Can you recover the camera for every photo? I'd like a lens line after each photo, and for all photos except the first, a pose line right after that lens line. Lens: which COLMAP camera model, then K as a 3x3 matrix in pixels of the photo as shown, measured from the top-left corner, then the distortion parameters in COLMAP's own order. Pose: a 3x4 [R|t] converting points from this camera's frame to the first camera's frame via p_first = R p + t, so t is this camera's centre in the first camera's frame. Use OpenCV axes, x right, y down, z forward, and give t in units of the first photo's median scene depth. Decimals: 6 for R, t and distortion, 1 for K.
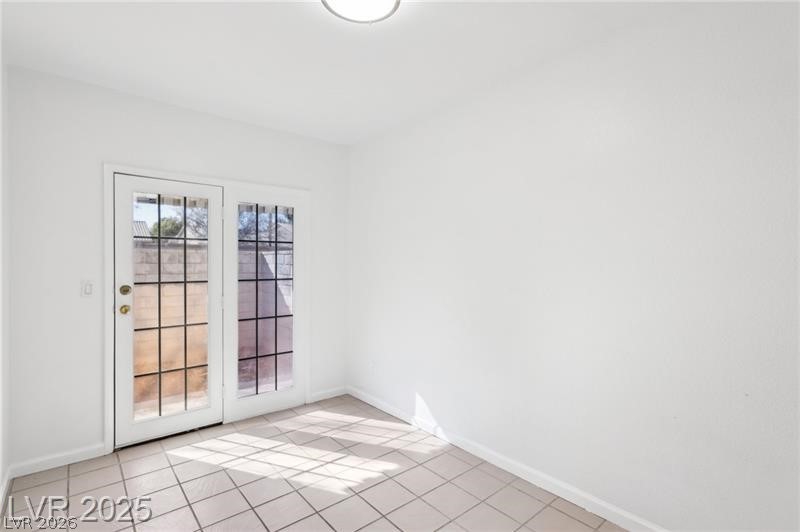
lens RADIAL K [[378.6, 0, 399.5], [0, 378.6, 261.5], [0, 0, 1]] dist [-0.001455, 0.000725]
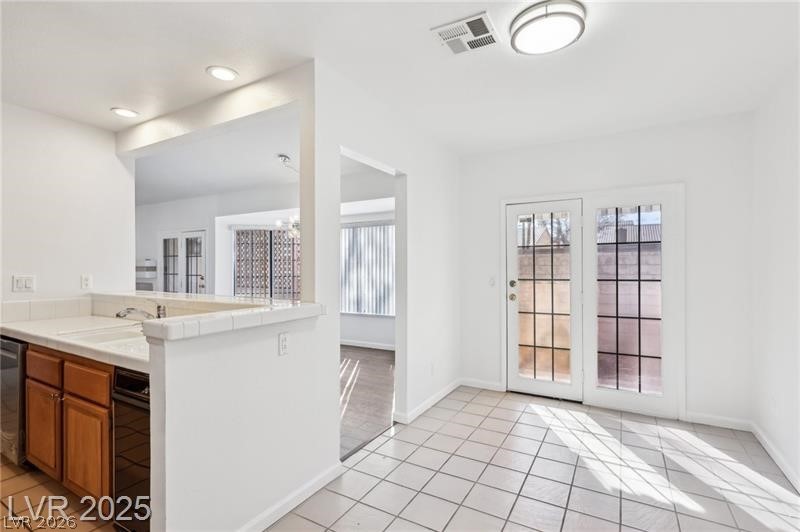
lens RADIAL K [[378.6, 0, 404.4], [0, 378.6, 266.7], [0, 0, 1]] dist [-0.001455, 0.000725]
pose [[0.350431, -0.002327, -0.936586, 0.462513], [0.015445, 0.999875, 0.003295, -0.001529], [0.936461, -0.015620, 0.350423, 0.099653]]
